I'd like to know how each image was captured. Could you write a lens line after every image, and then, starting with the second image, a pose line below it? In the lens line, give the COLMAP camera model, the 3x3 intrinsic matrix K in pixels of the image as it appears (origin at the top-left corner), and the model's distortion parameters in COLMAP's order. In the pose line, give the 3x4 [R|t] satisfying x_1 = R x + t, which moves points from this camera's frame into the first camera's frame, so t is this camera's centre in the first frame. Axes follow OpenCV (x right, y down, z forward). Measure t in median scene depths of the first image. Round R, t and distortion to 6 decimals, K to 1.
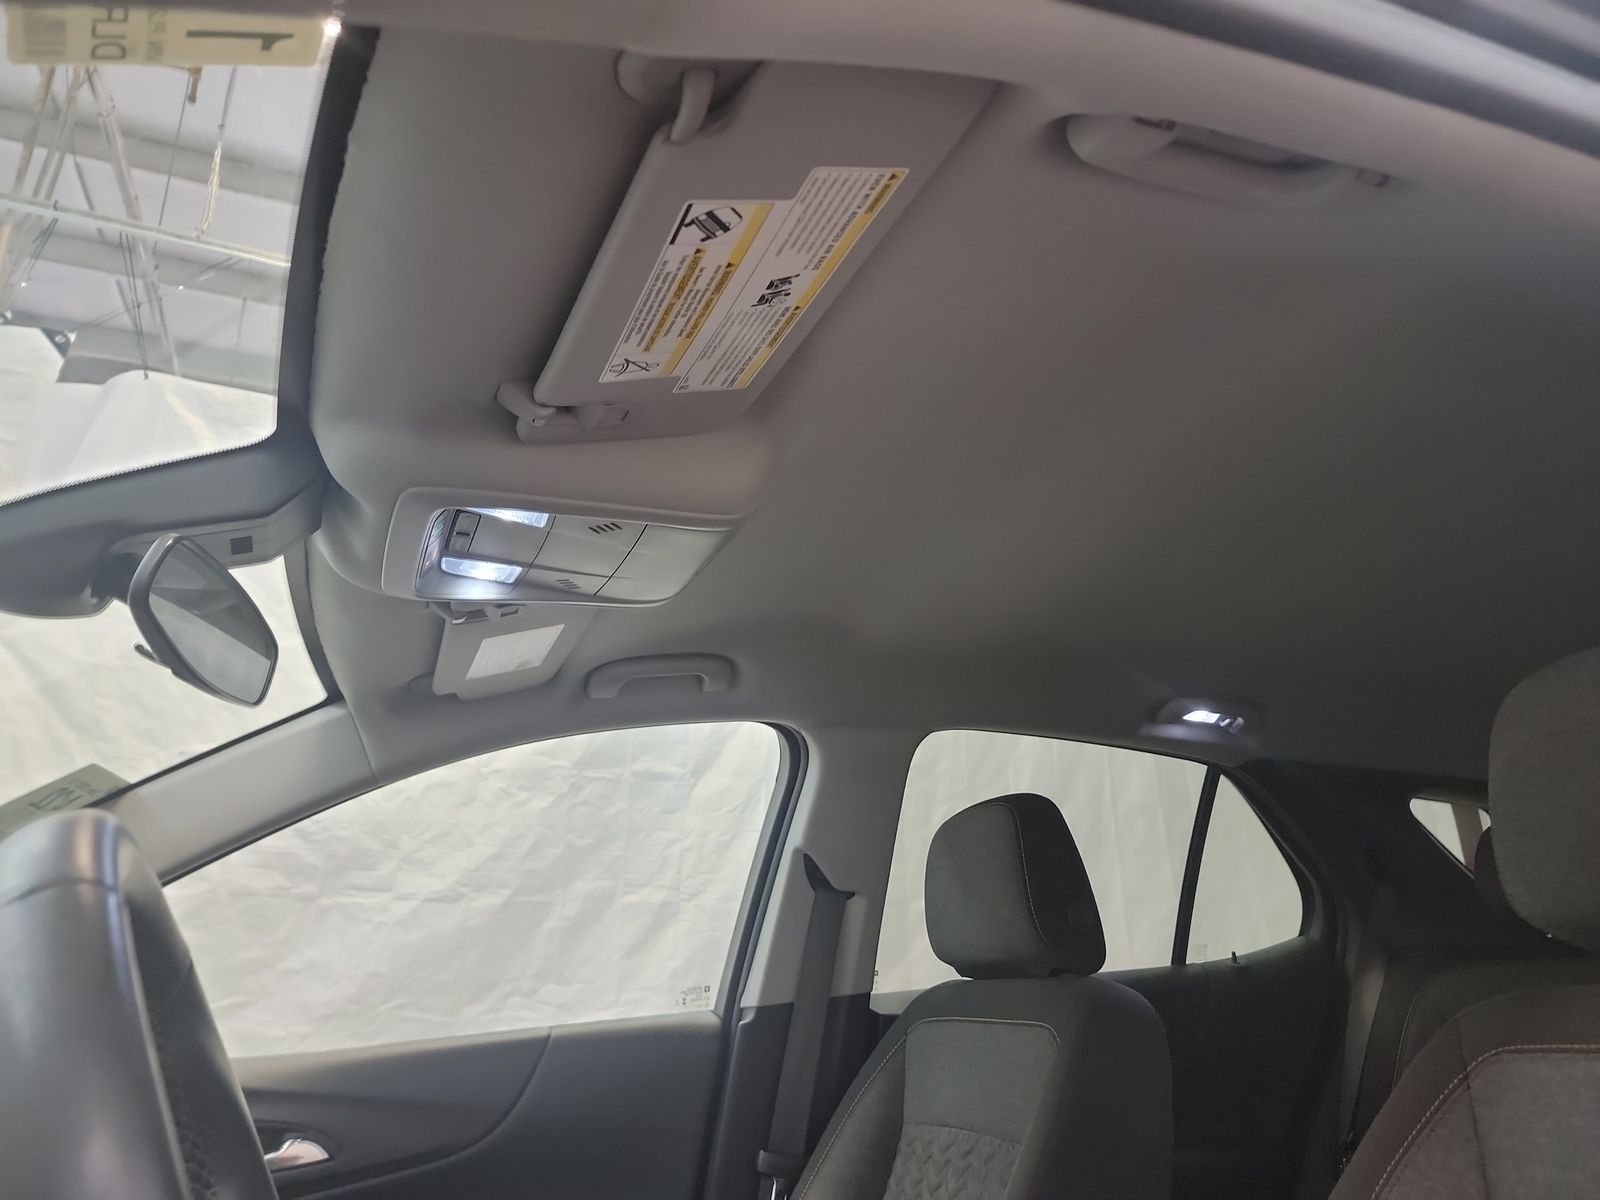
lens RADIAL K [[1119.3, 0, 818.4], [0, 1119.3, 604.5], [0, 0, 1]] dist [0.054320, -0.047754]
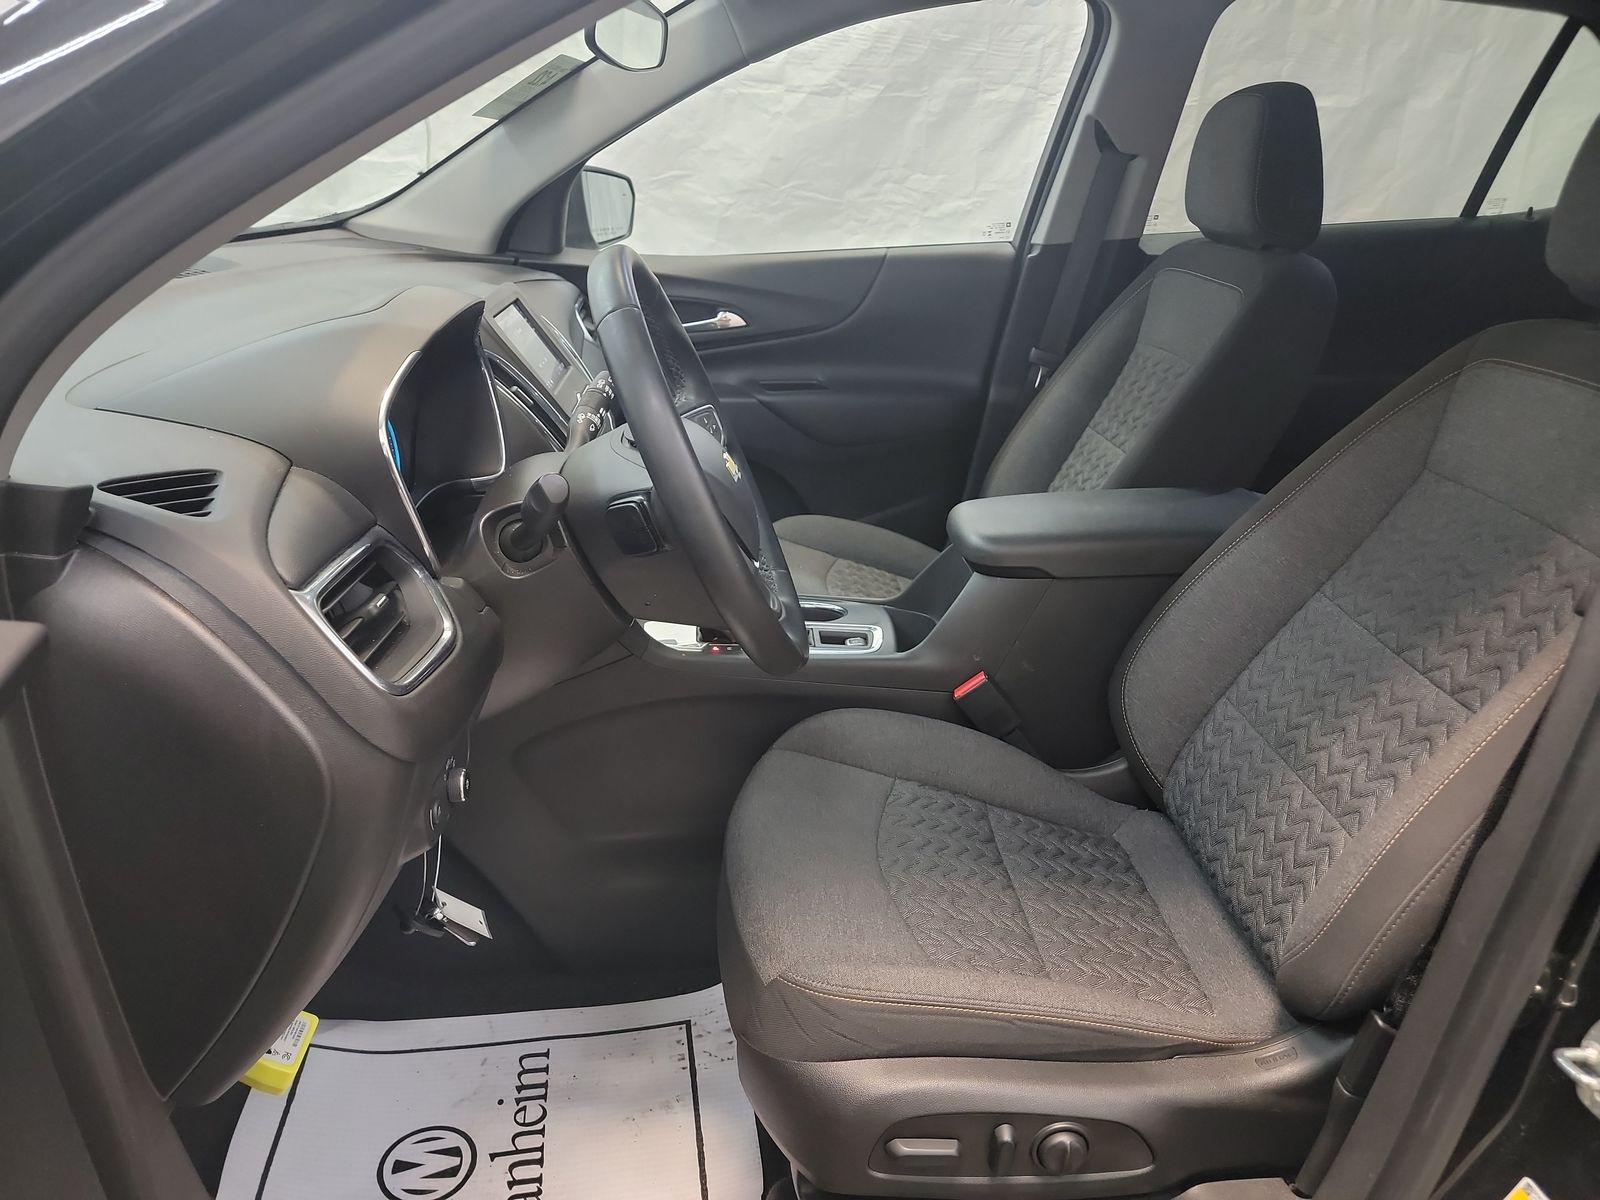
lens RADIAL K [[1099.4, 0, 803.6], [0, 1099.4, 630.0], [0, 0, 1]] dist [0.009316, -0.003060]
pose [[0.940282, 0.178438, -0.289879, 0.066837], [0.068391, 0.735195, 0.674396, -0.093874], [0.333456, -0.653948, 0.679087, -0.117007]]
